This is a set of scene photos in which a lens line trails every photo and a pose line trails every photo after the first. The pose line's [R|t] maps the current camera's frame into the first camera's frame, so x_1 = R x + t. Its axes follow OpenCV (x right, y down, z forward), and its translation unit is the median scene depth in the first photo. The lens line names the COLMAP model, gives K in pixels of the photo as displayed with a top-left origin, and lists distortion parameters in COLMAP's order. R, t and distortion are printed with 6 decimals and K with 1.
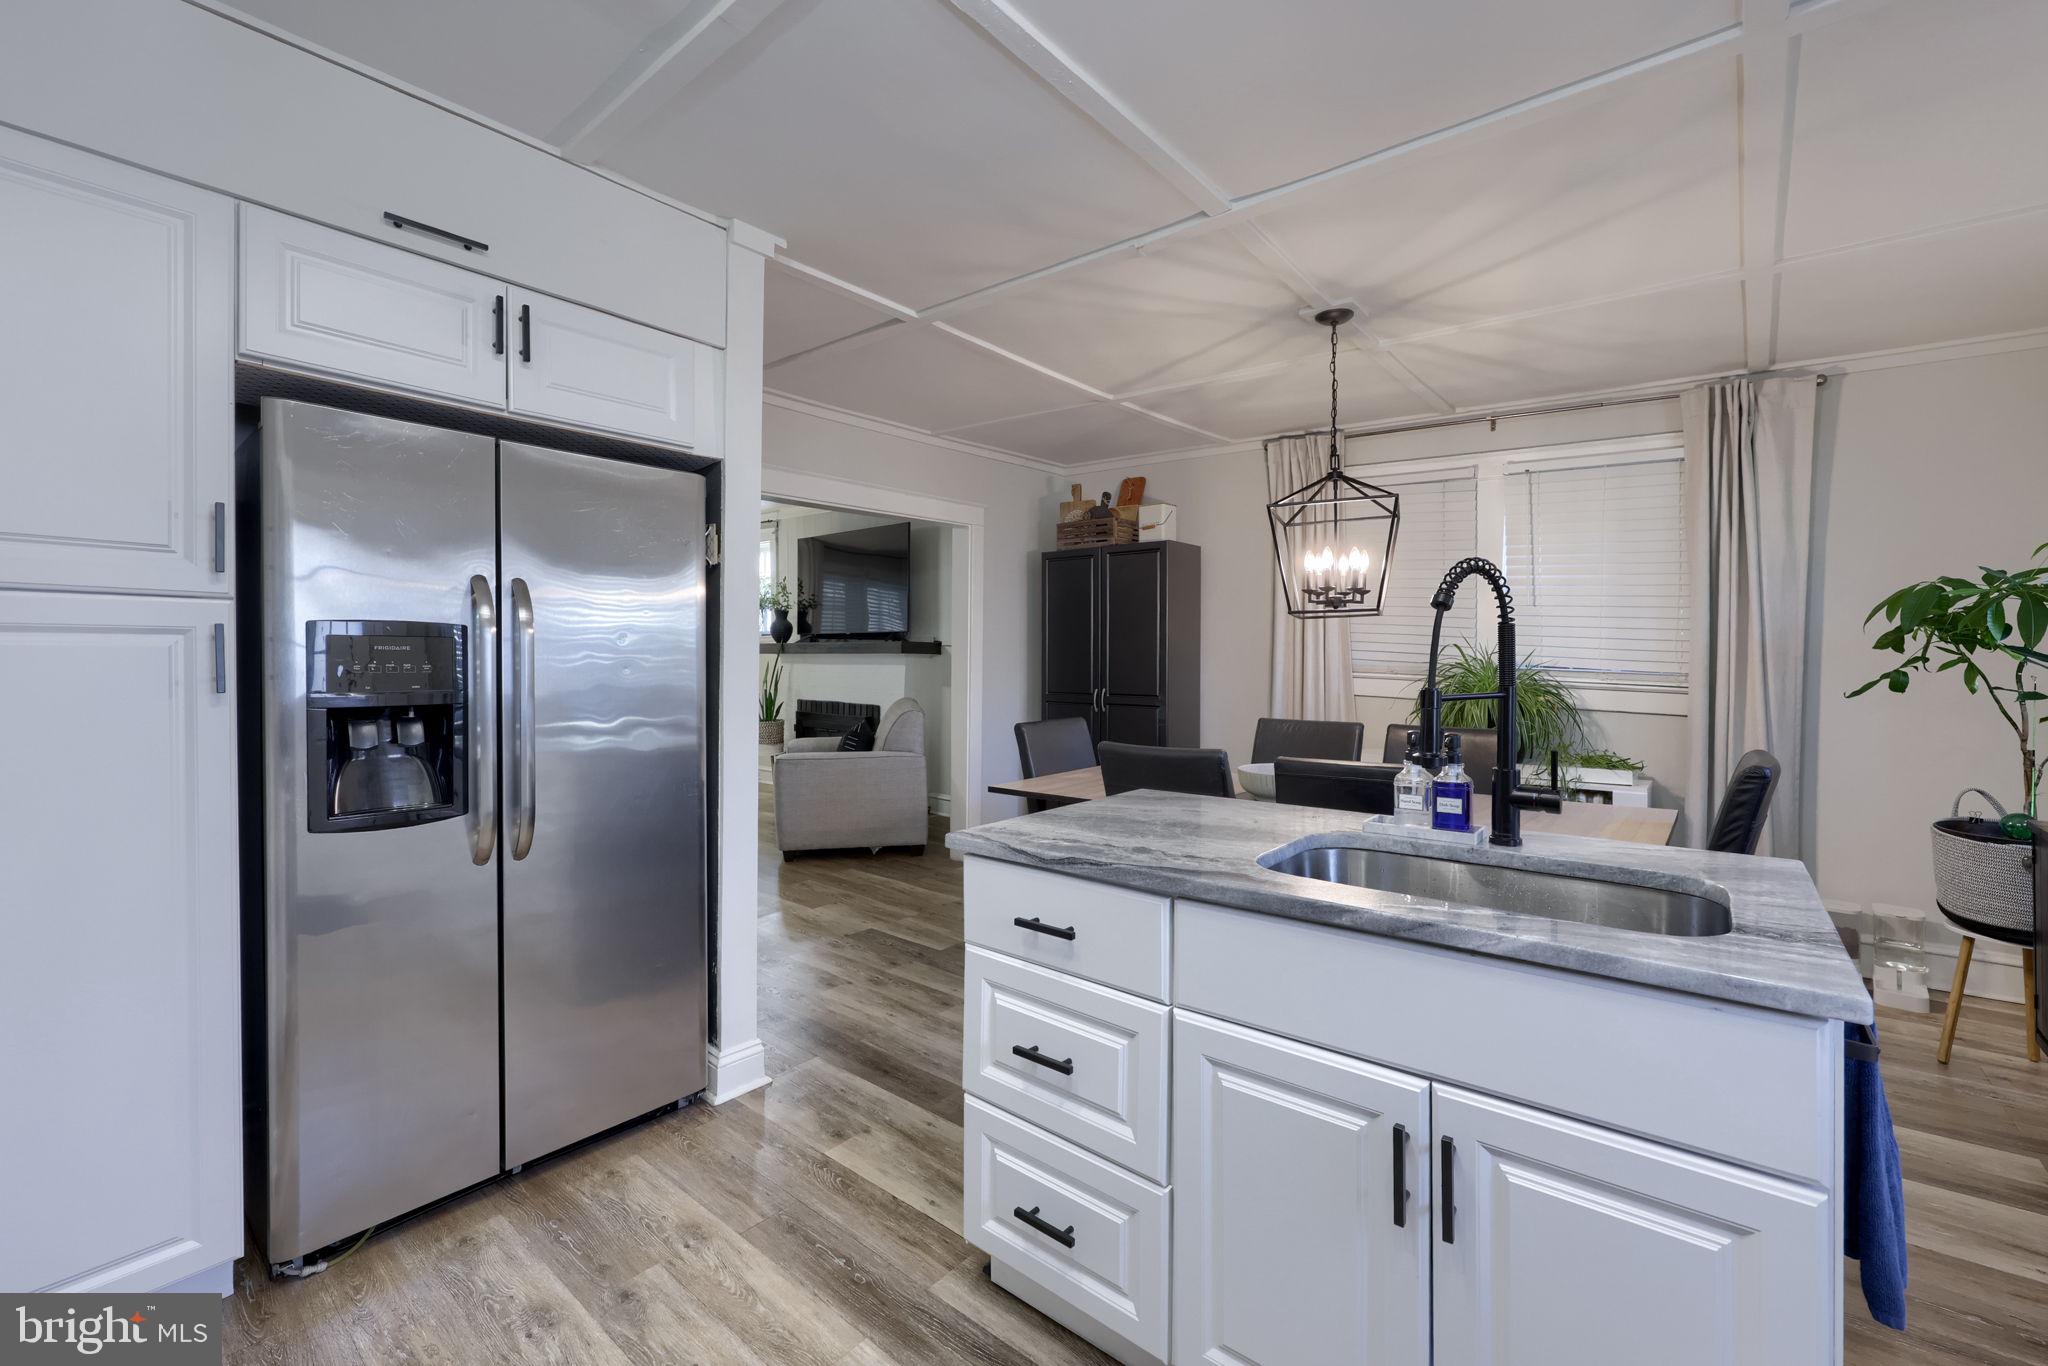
lens RADIAL K [[836.5, 0, 1019.9], [0, 836.5, 669.0], [0, 0, 1]] dist [-0.001137, 0.000175]
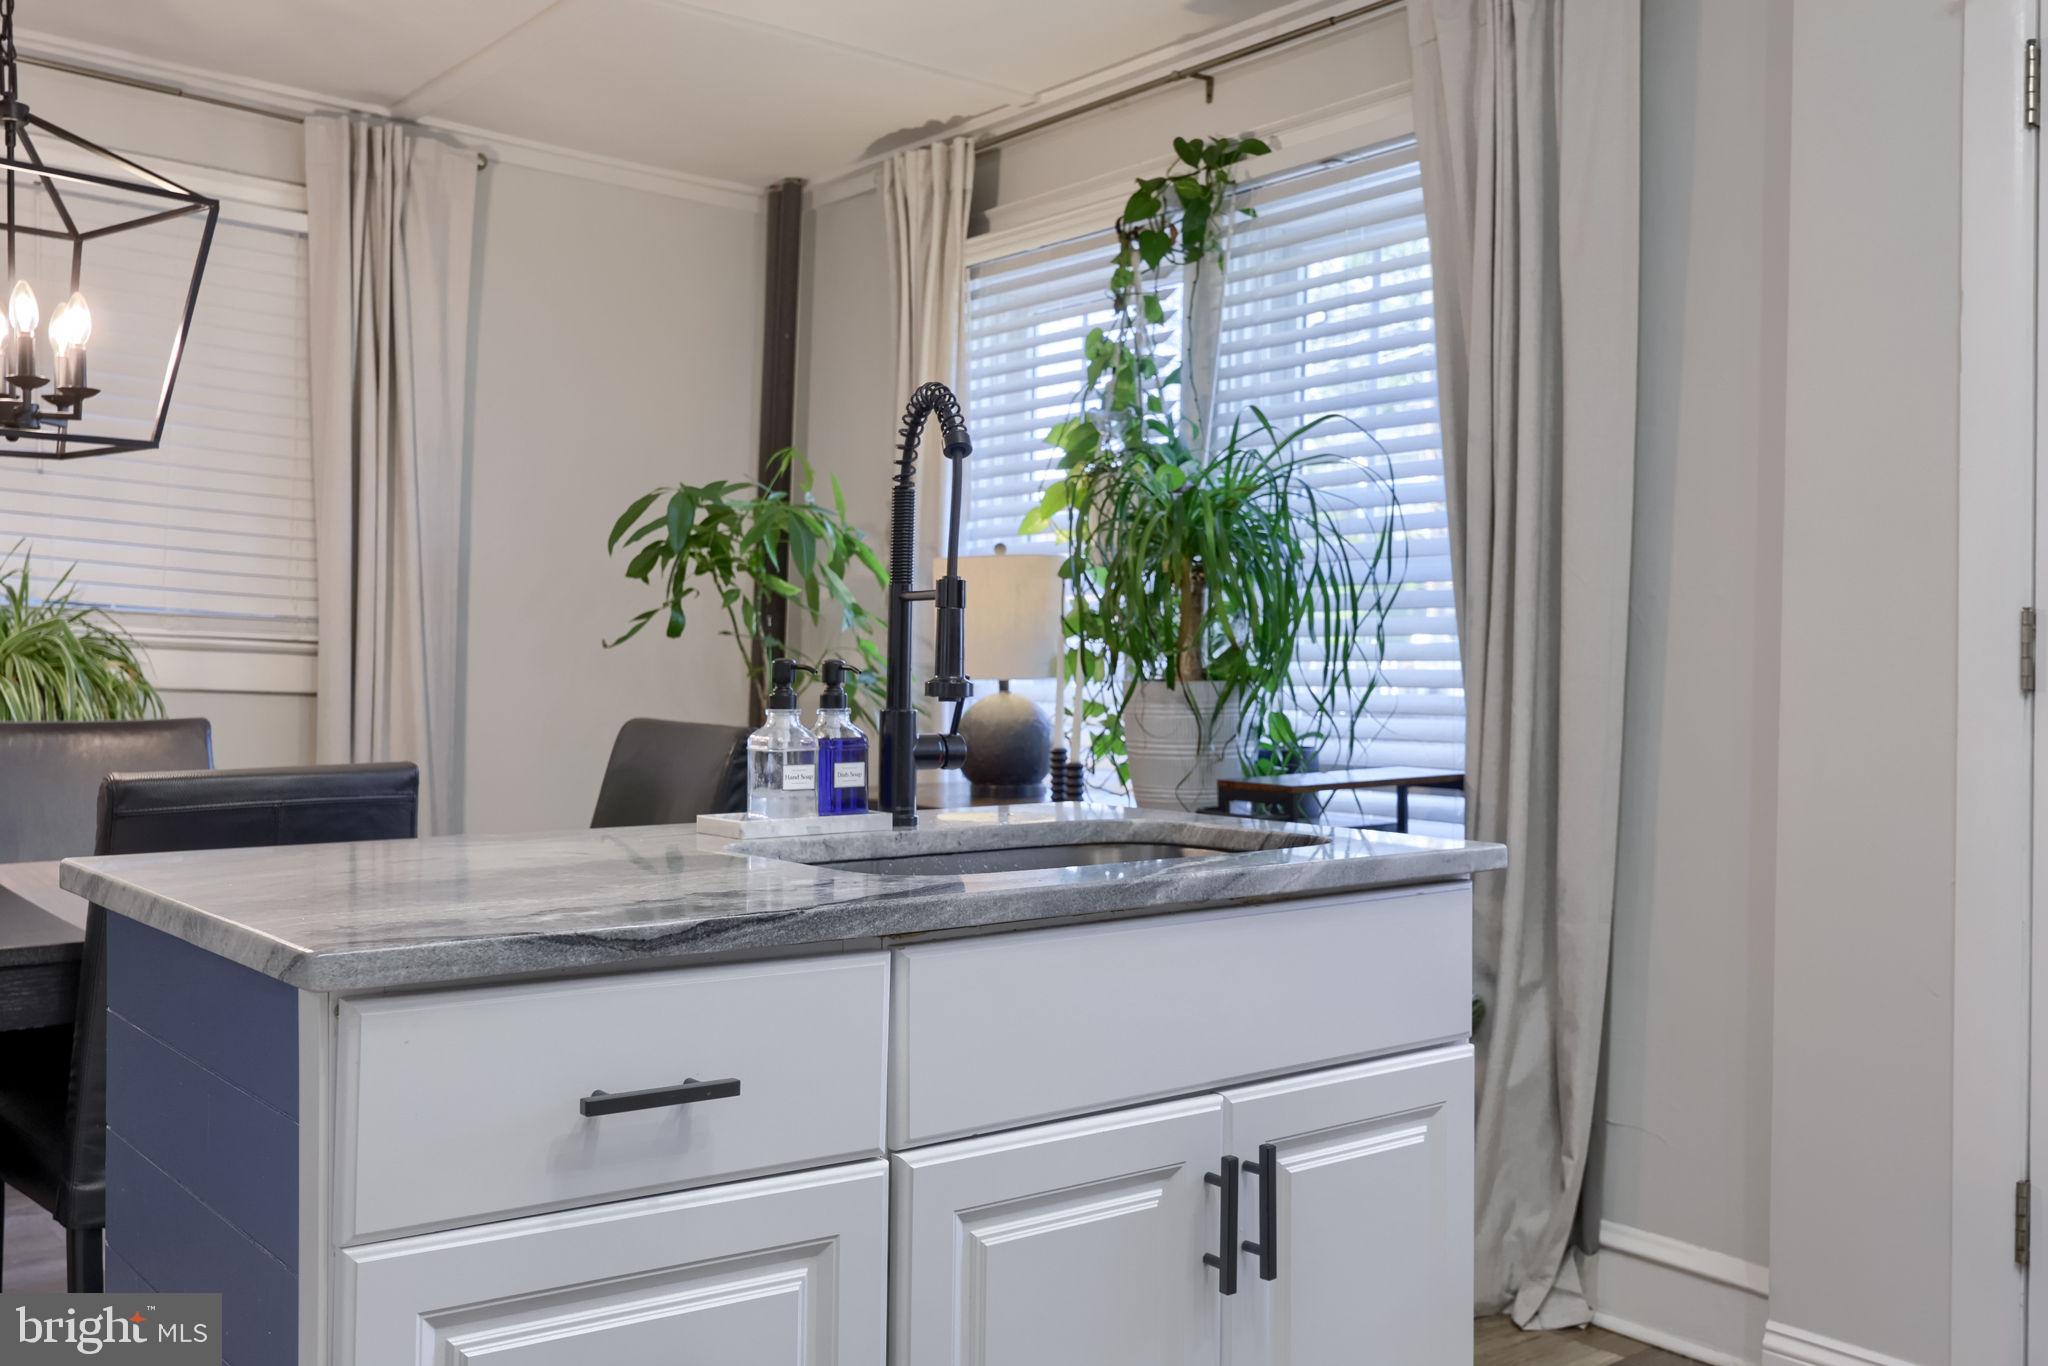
lens RADIAL K [[1953.3, 0, 1018.5], [0, 1953.3, 673.6], [0, 0, 1]] dist [-0.011667, 0.000000]
pose [[0.212006, -0.007422, 0.977240, -0.392722], [0.001602, 0.999972, 0.007247, 0.035394], [-0.977267, 0.000030, 0.212013, 0.258005]]
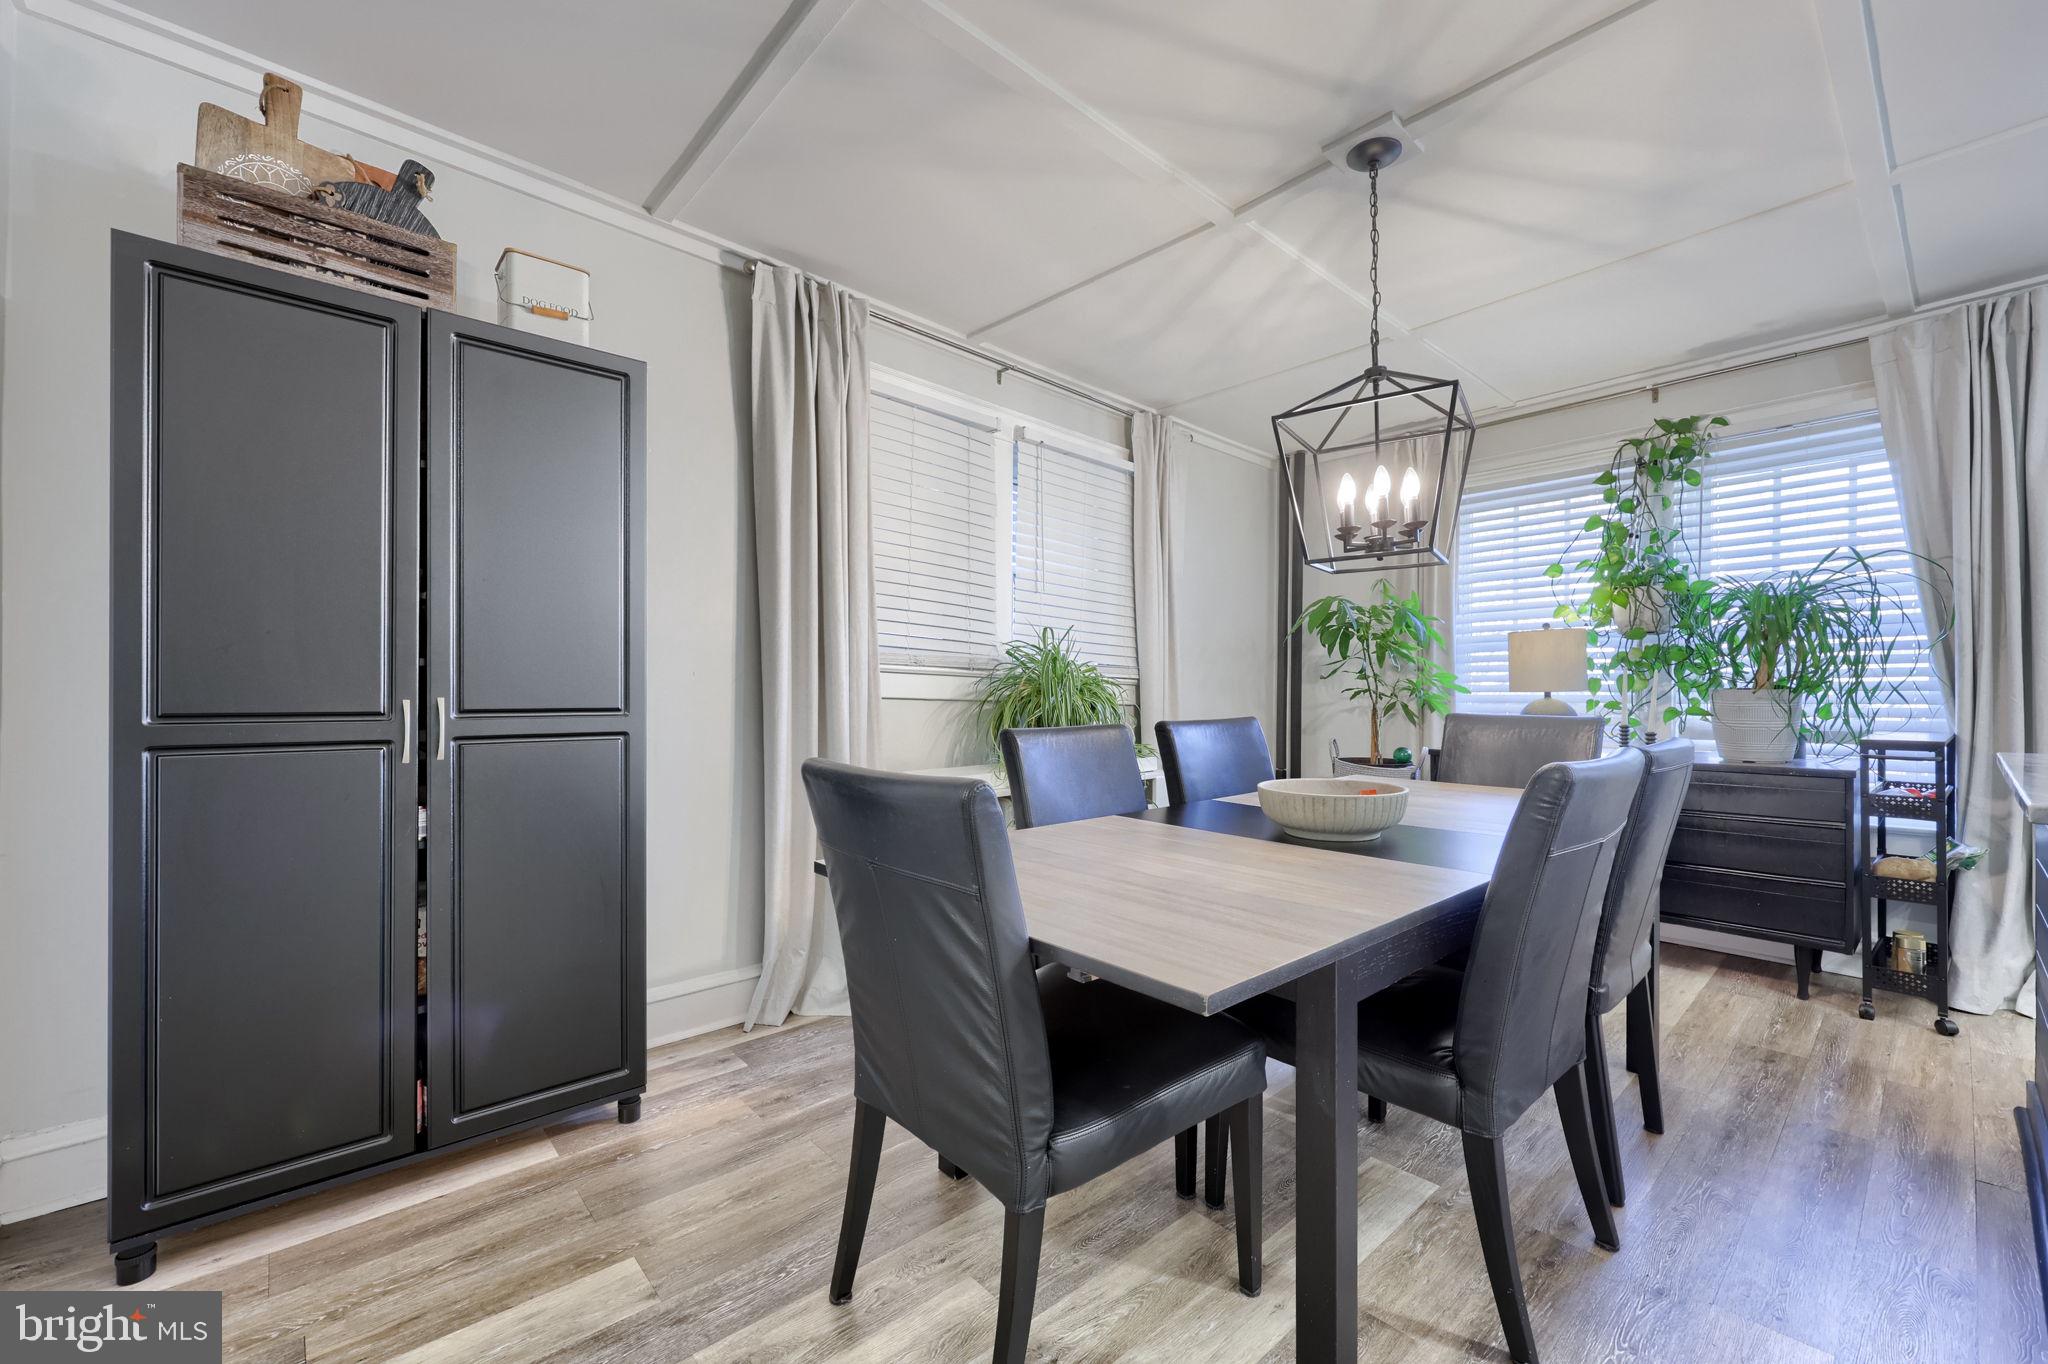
lens RADIAL K [[836.5, 0, 1018.9], [0, 836.5, 688.4], [0, 0, 1]] dist [-0.001137, 0.000175]
pose [[0.138999, 0.004909, 0.990280, -0.326566], [0.018728, 0.999796, -0.007585, 0.039901], [-0.990115, 0.019600, 0.138879, 1.015196]]
